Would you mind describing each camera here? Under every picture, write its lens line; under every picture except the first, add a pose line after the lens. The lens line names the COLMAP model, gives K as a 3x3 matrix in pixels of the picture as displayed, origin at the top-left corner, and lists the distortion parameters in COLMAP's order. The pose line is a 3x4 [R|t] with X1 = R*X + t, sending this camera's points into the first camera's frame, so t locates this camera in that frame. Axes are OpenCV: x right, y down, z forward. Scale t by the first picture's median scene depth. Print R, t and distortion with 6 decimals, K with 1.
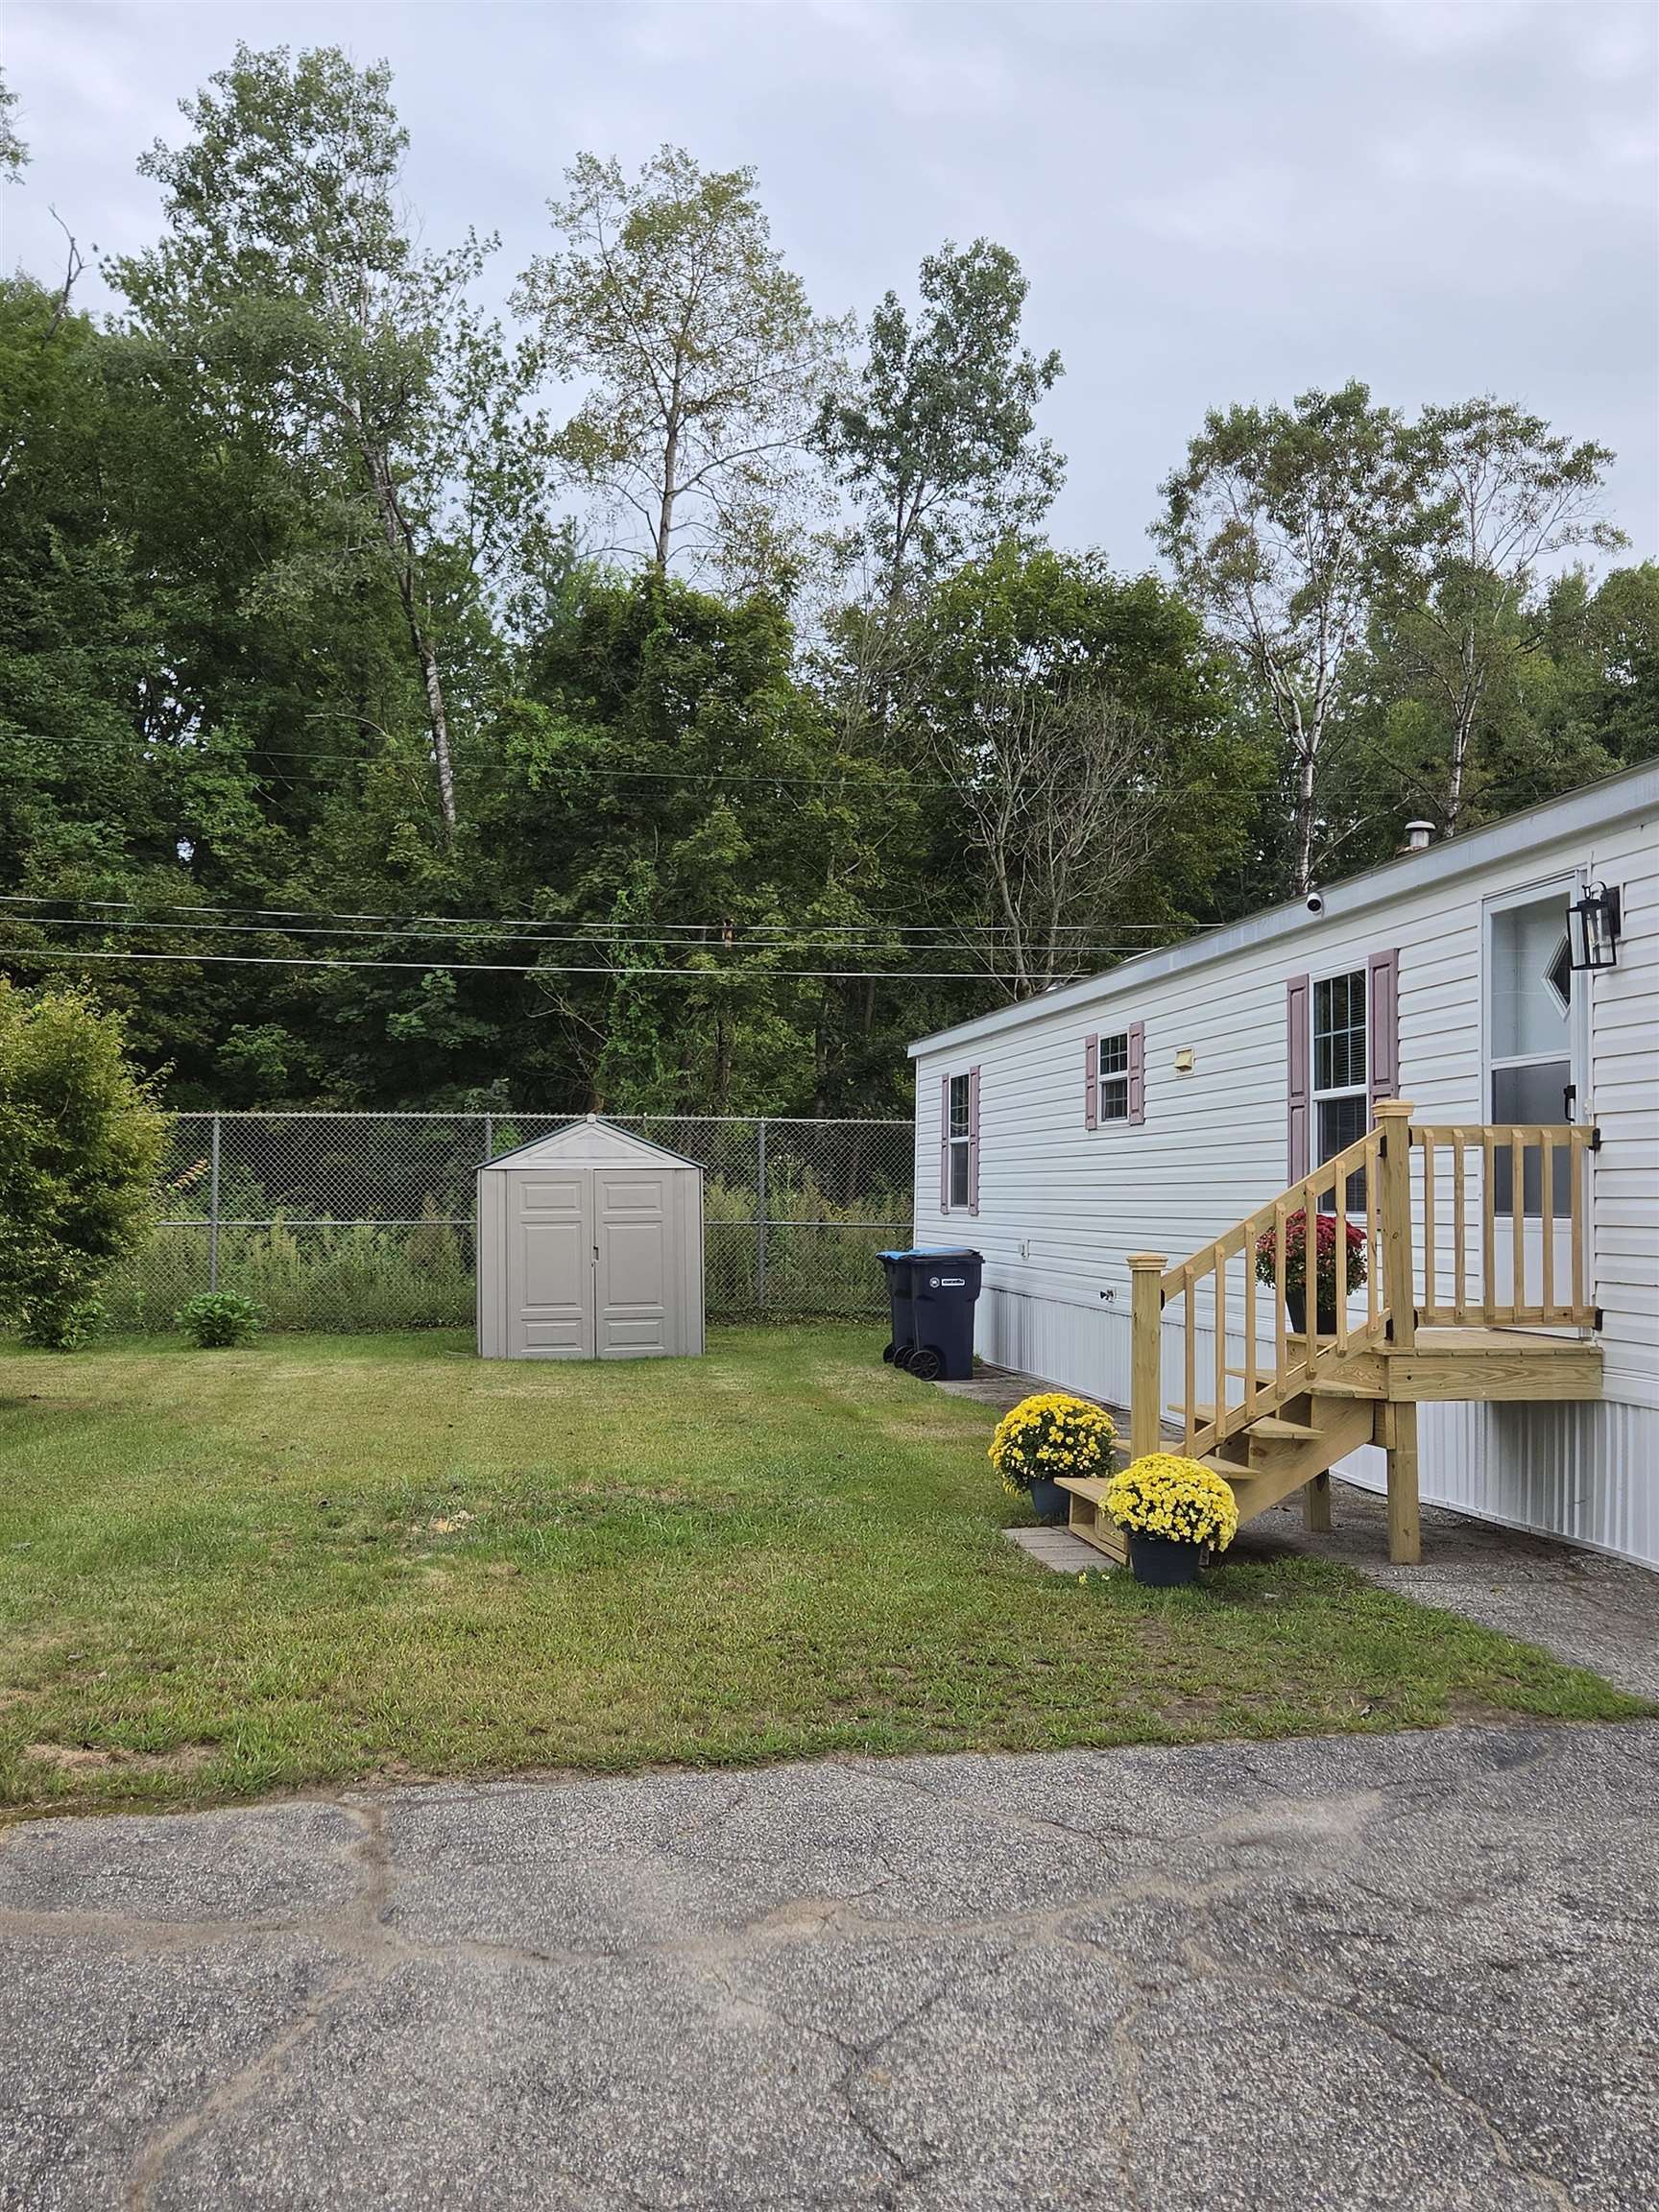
lens RADIAL K [[2094.5, 0, 829.5], [0, 2094.5, 1106.0], [0, 0, 1]] dist [0.061760, 0.000110]
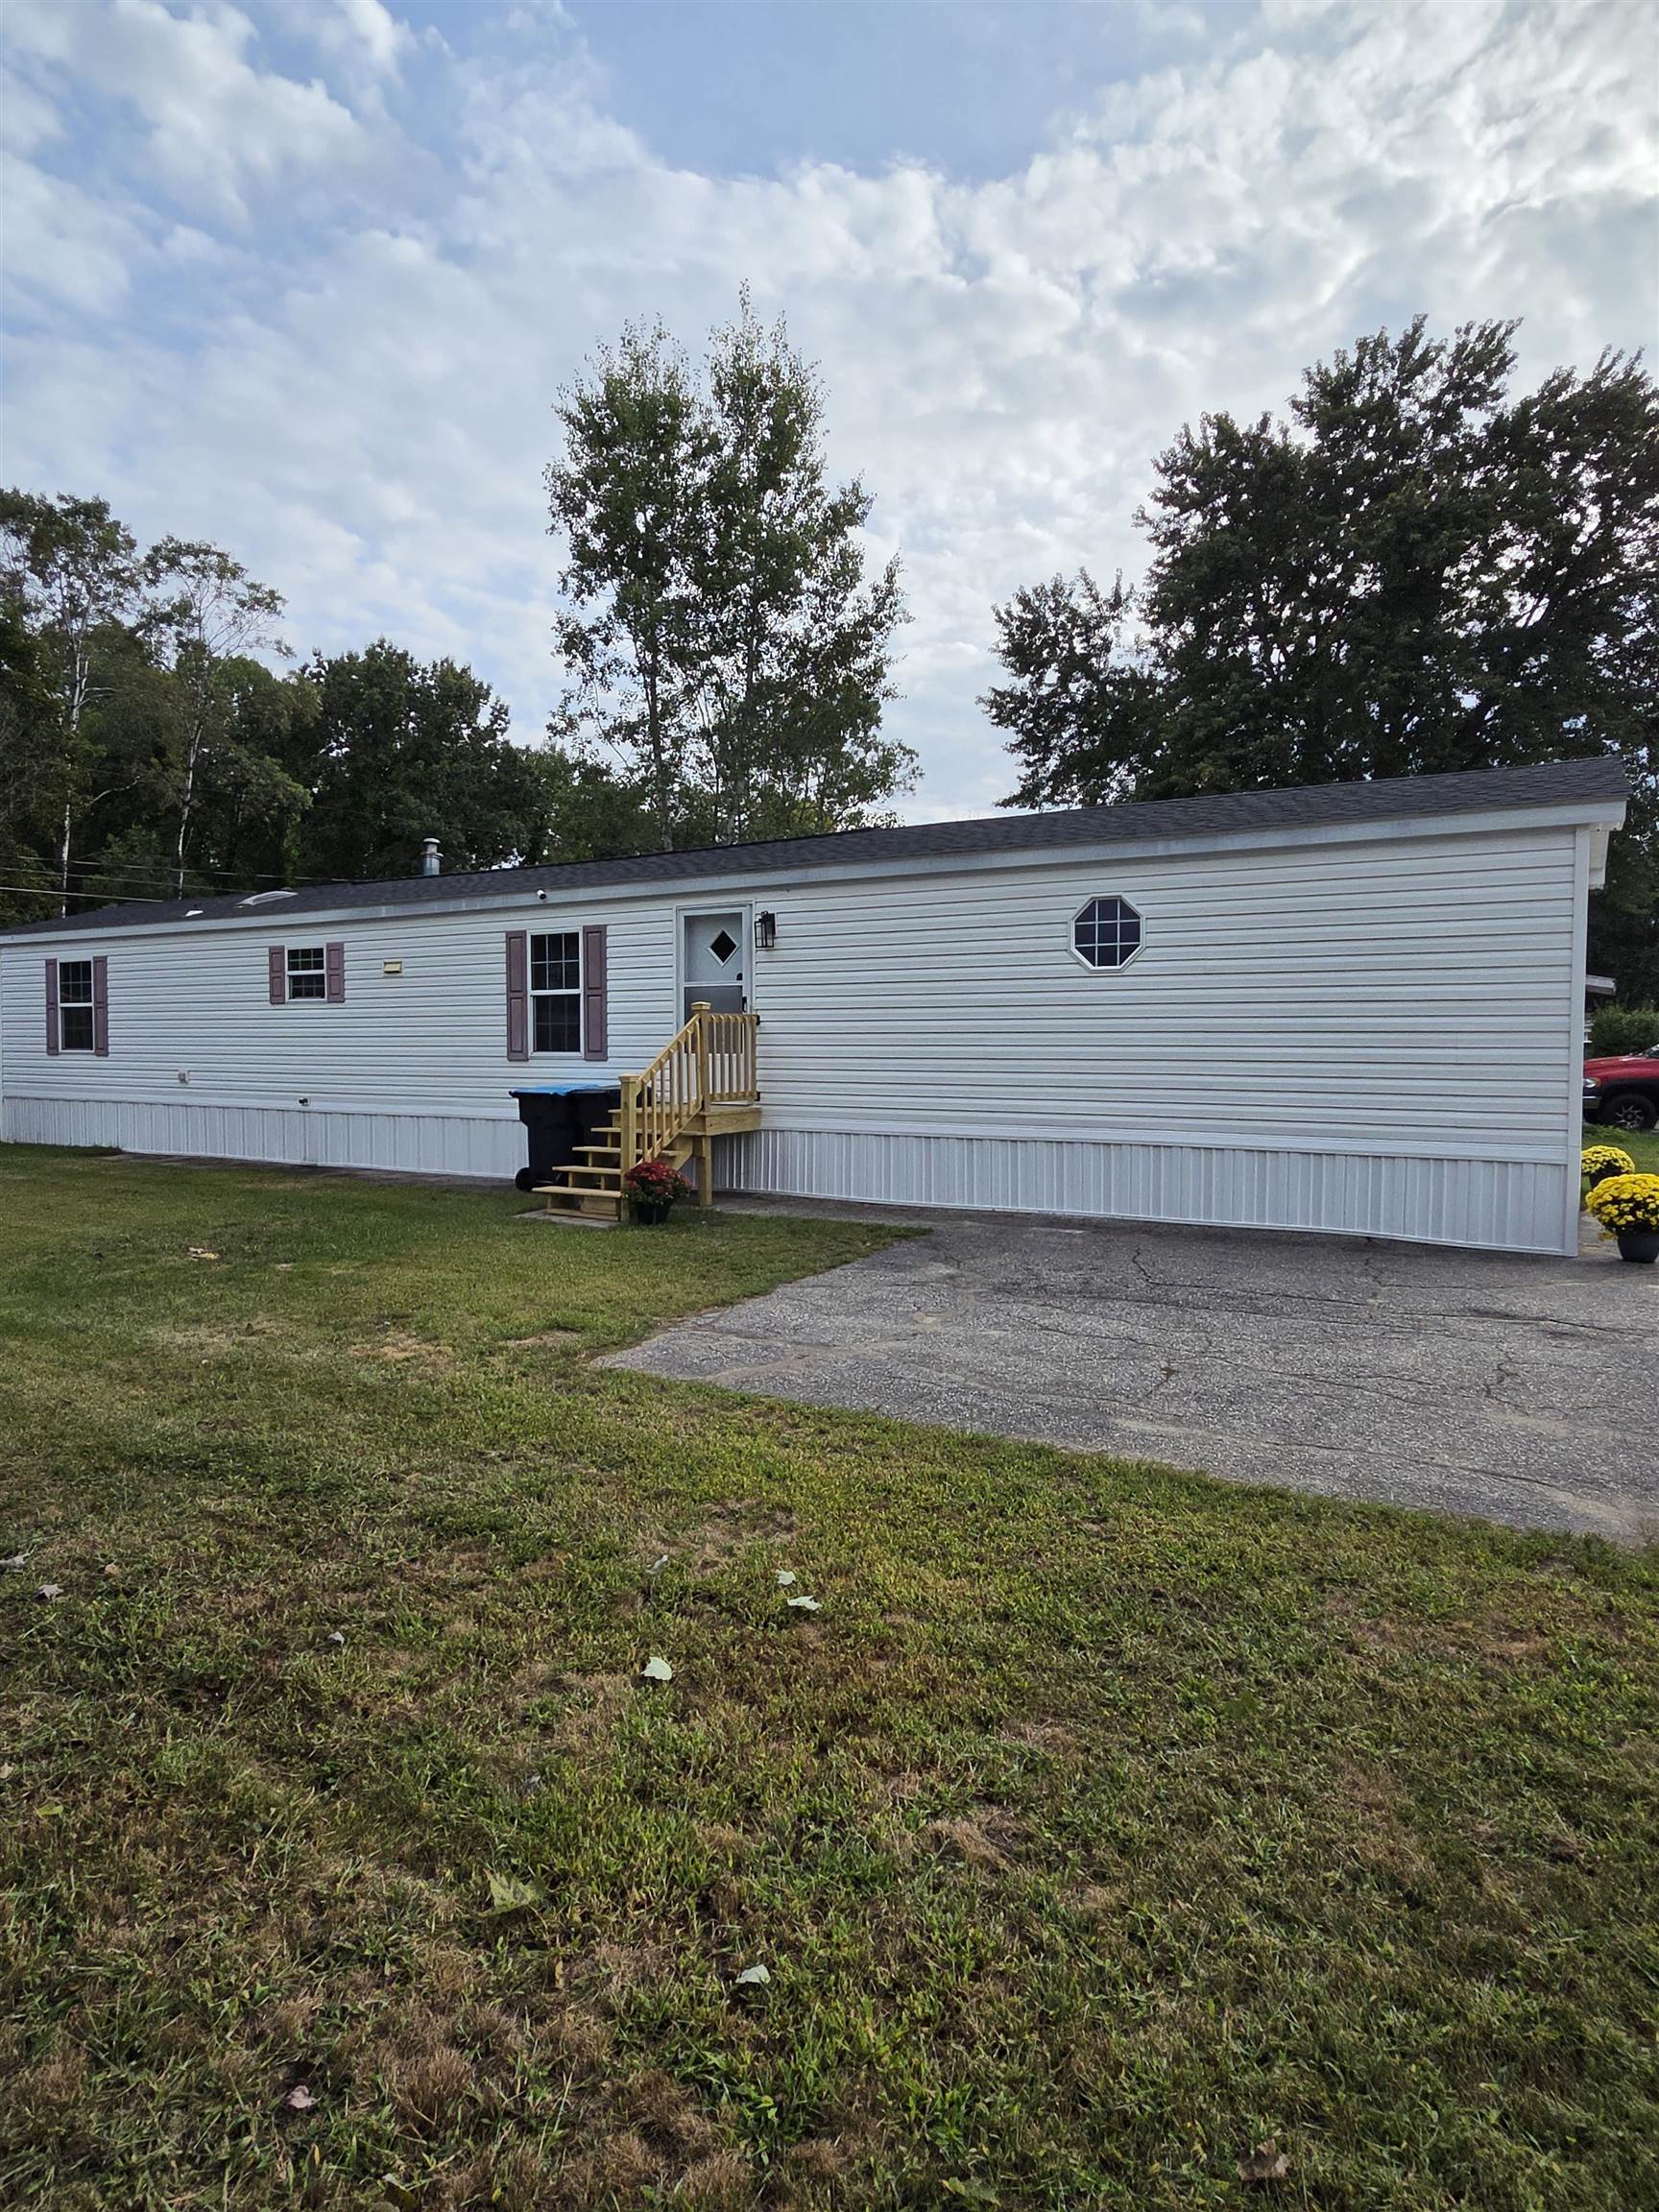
lens RADIAL K [[1233.1, 0, 829.5], [0, 1233.1, 1106.0], [0, 0, 1]] dist [0.003718, 0.000157]
pose [[0.637717, -0.046009, 0.768896, -0.135170], [-0.030481, 0.995925, 0.084875, -0.001682], [-0.769668, -0.077563, 0.633716, 0.011611]]
